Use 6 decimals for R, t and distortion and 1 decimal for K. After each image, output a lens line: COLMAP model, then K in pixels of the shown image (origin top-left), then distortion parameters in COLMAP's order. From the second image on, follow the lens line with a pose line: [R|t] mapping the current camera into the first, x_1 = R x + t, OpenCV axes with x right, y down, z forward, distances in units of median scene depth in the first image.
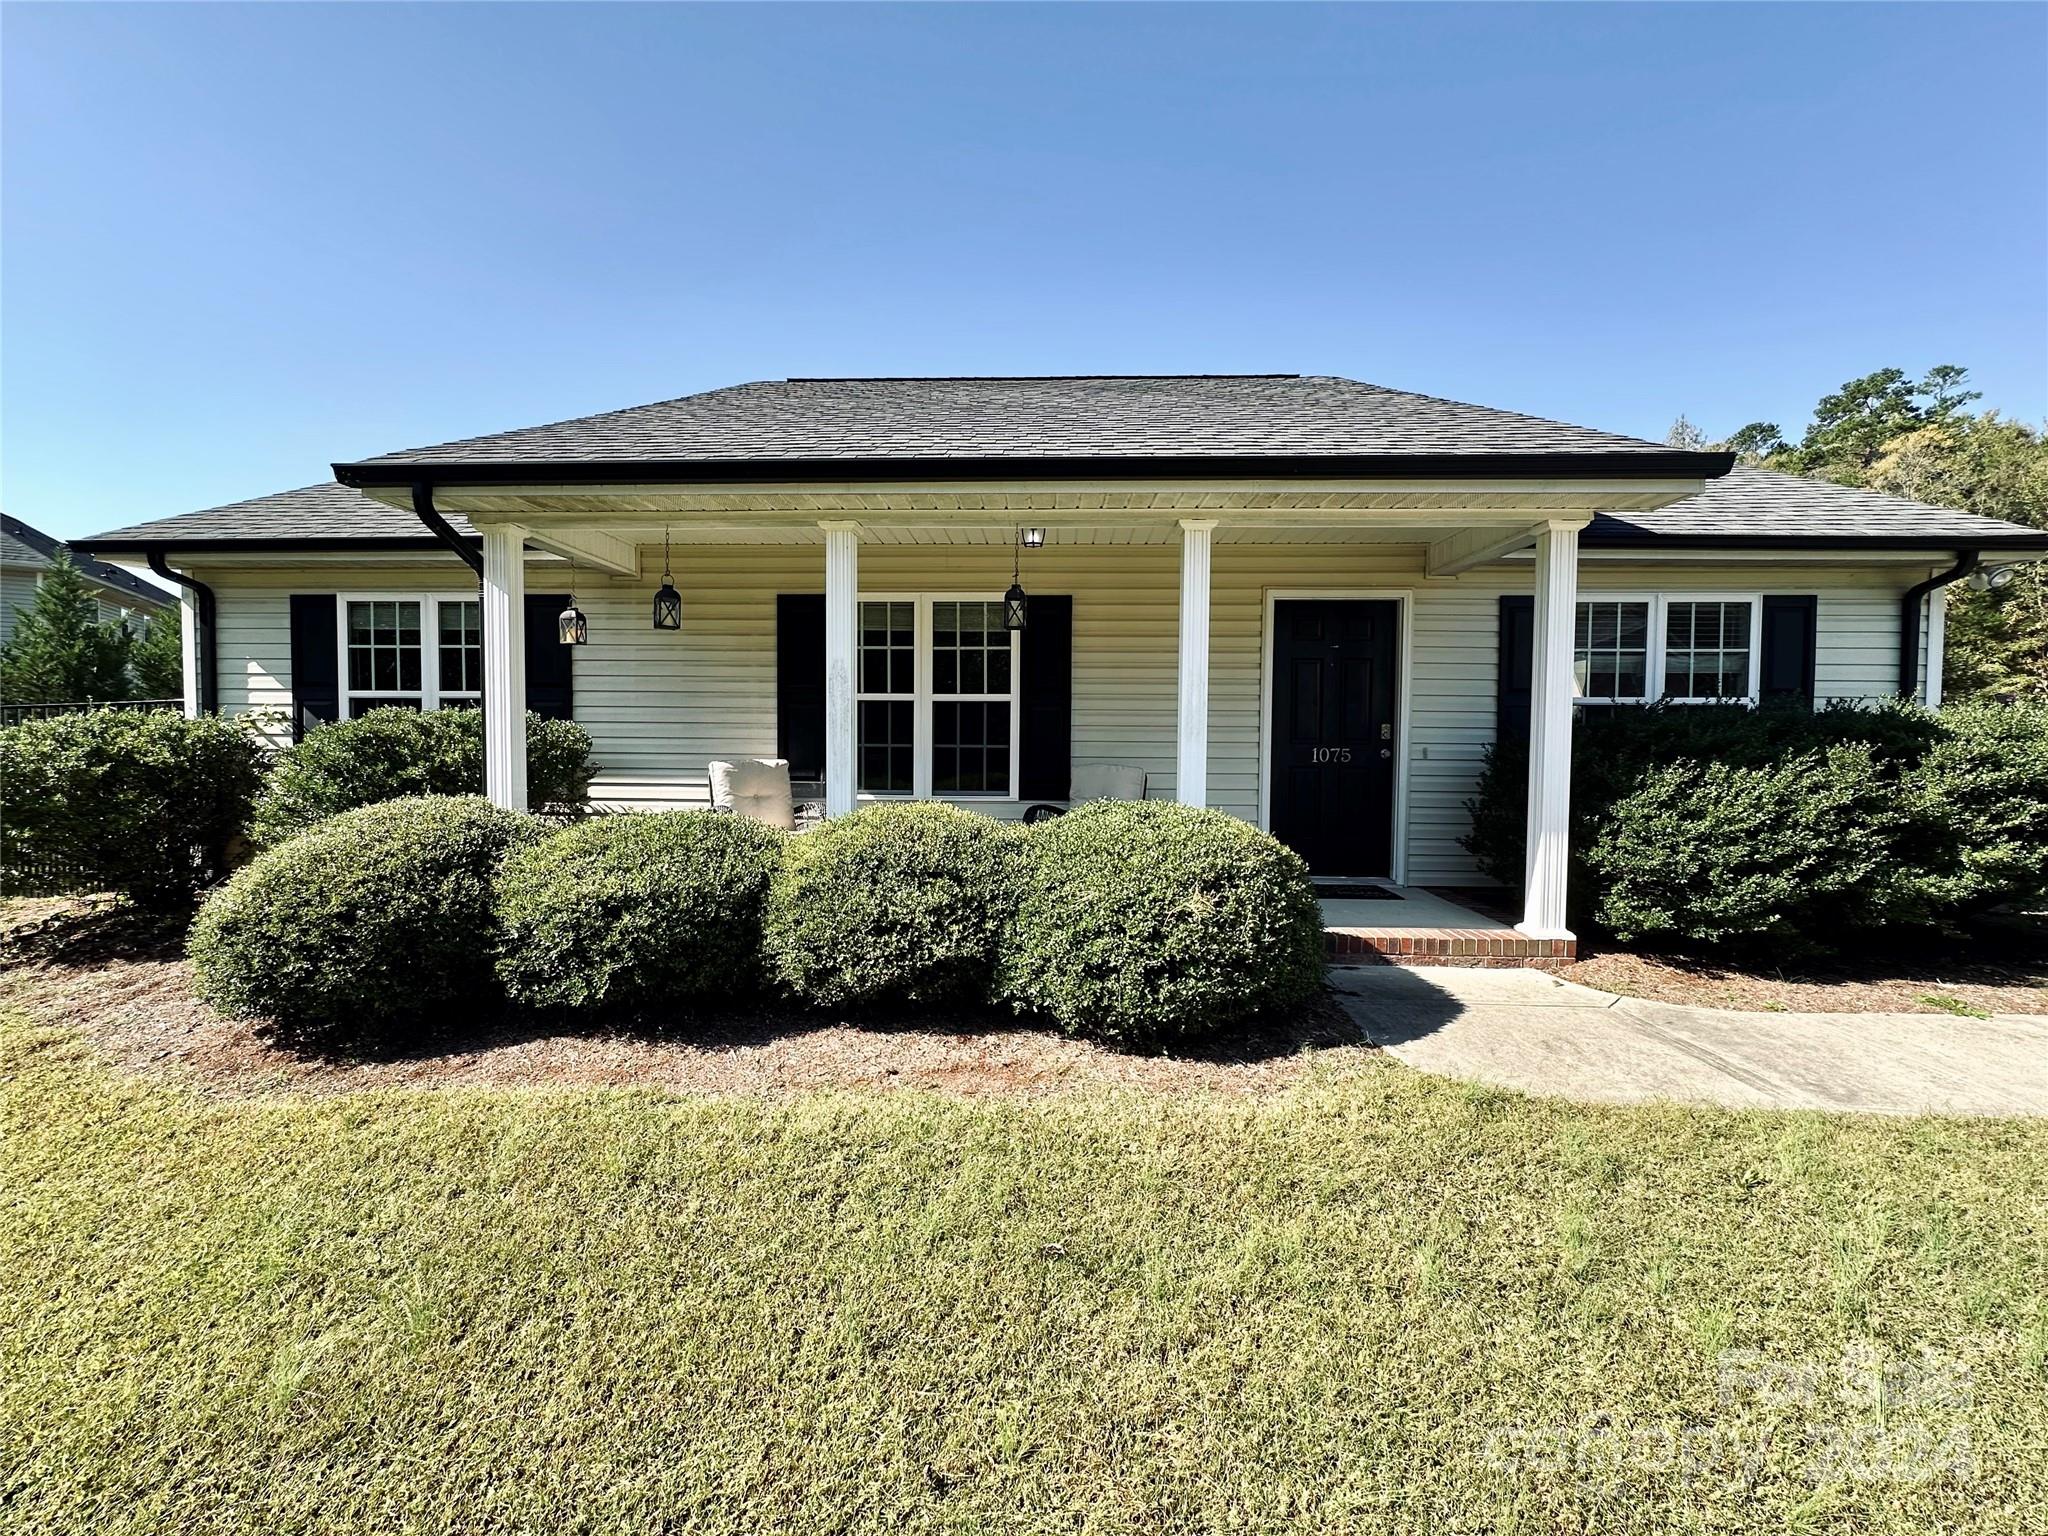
lens RADIAL K [[816.6, 0, 1021.3], [0, 816.6, 760.8], [0, 0, 1]] dist [-0.000768, 0.000772]
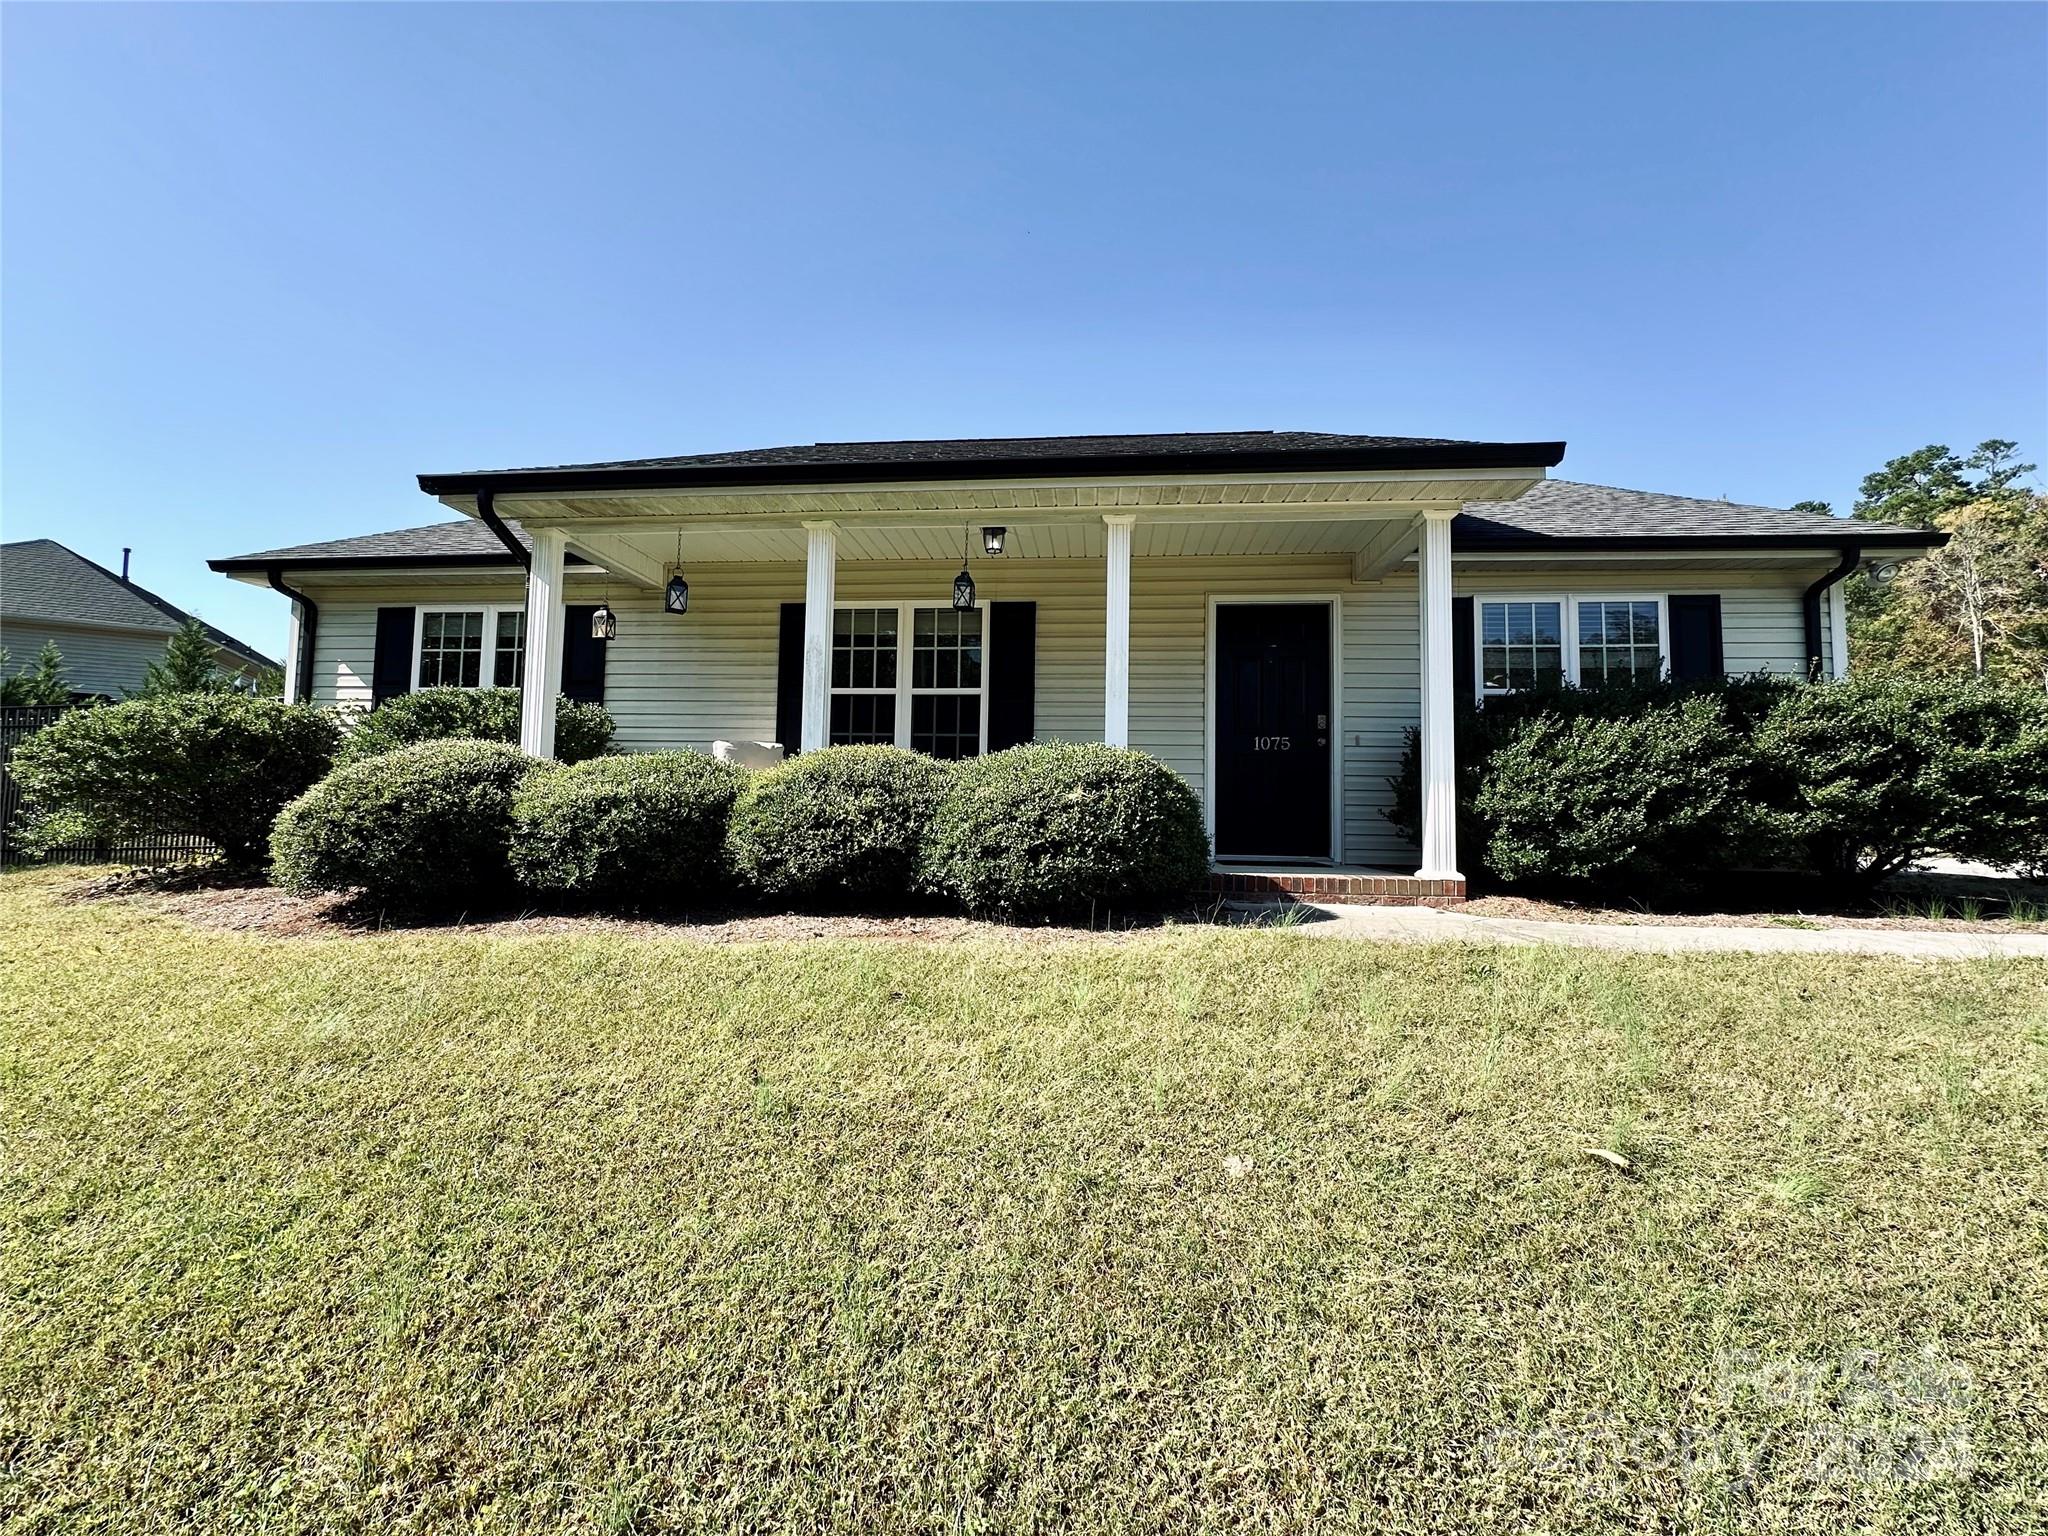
lens RADIAL K [[816.6, 0, 1023.1], [0, 816.6, 763.5], [0, 0, 1]] dist [-0.000768, 0.000772]
pose [[0.998319, 0.005601, -0.057689, 0.148285], [-0.011296, 0.995037, -0.098861, 0.176785], [0.056849, 0.099347, 0.993428, -0.138109]]
